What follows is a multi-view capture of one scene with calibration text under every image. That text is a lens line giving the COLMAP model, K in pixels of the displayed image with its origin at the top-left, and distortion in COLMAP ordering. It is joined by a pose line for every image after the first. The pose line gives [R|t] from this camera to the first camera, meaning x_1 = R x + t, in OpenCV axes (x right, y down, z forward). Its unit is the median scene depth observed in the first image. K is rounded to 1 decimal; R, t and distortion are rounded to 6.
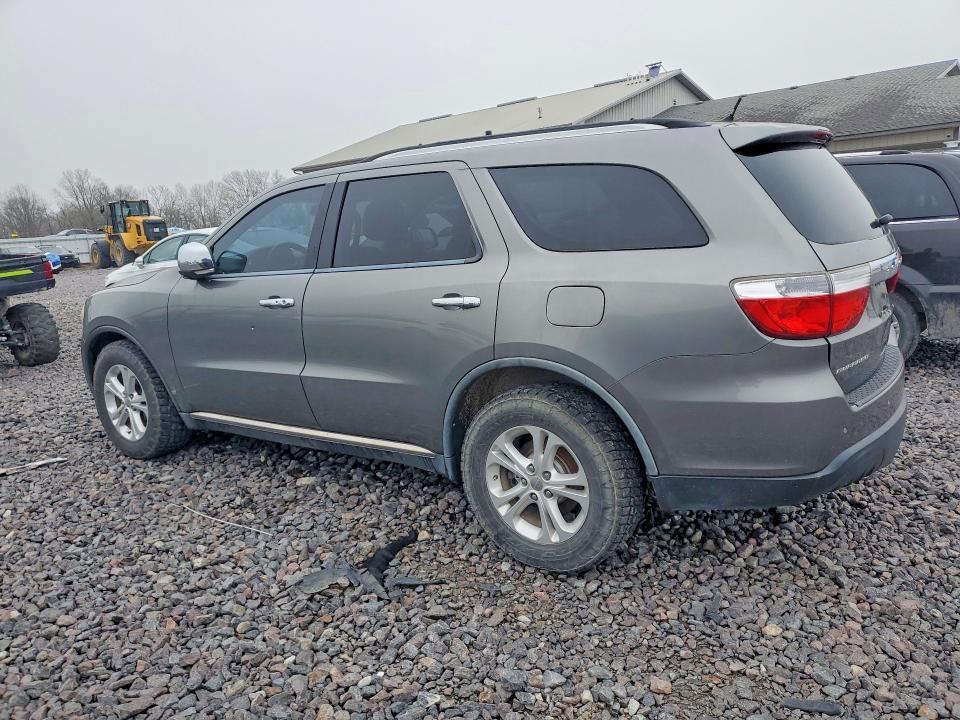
lens RADIAL K [[734.2, 0, 480.0], [0, 734.2, 360.0], [0, 0, 1]] dist [-0.000111, -0.004936]
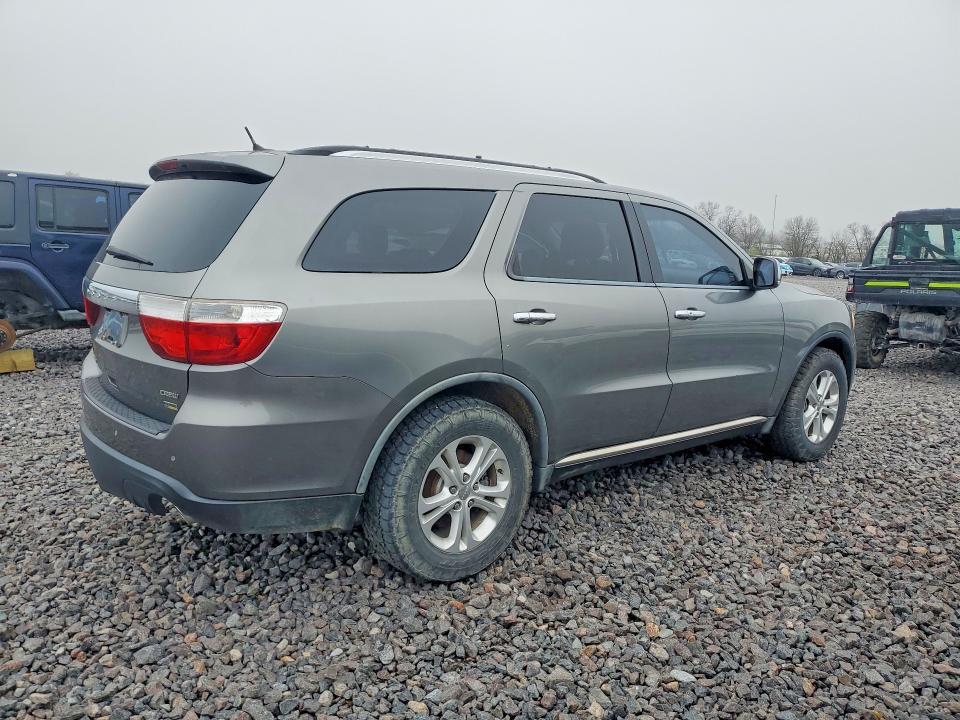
lens RADIAL K [[734.2, 0, 480.0], [0, 734.2, 360.0], [0, 0, 1]] dist [-0.000111, -0.004936]
pose [[0.483683, -0.052555, 0.873664, -0.949247], [0.087115, 0.996130, 0.011693, -0.035492], [-0.870897, 0.070453, 0.486389, 0.532515]]
